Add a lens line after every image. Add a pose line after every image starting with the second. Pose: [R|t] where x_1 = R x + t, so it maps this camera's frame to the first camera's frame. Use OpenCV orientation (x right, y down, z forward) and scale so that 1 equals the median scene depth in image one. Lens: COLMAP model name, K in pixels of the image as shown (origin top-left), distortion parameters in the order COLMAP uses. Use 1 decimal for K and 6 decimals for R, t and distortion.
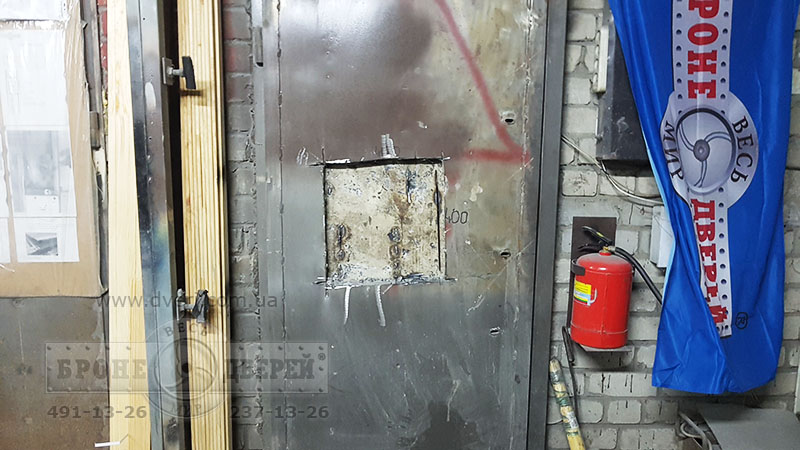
lens RADIAL K [[619.4, 0, 400.0], [0, 619.4, 225.0], [0, 0, 1]] dist [-0.019219, -0.000917]
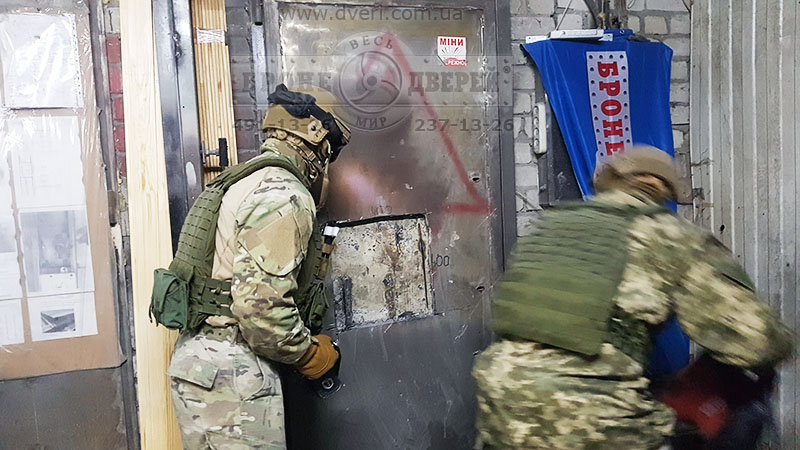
lens RADIAL K [[619.4, 0, 400.0], [0, 619.4, 225.0], [0, 0, 1]] dist [-0.019219, -0.000917]
pose [[0.965928, -0.069268, 0.249370, -0.276690], [0.090673, 0.993023, -0.075385, 0.001142], [-0.242409, 0.095428, 0.965470, -0.142646]]
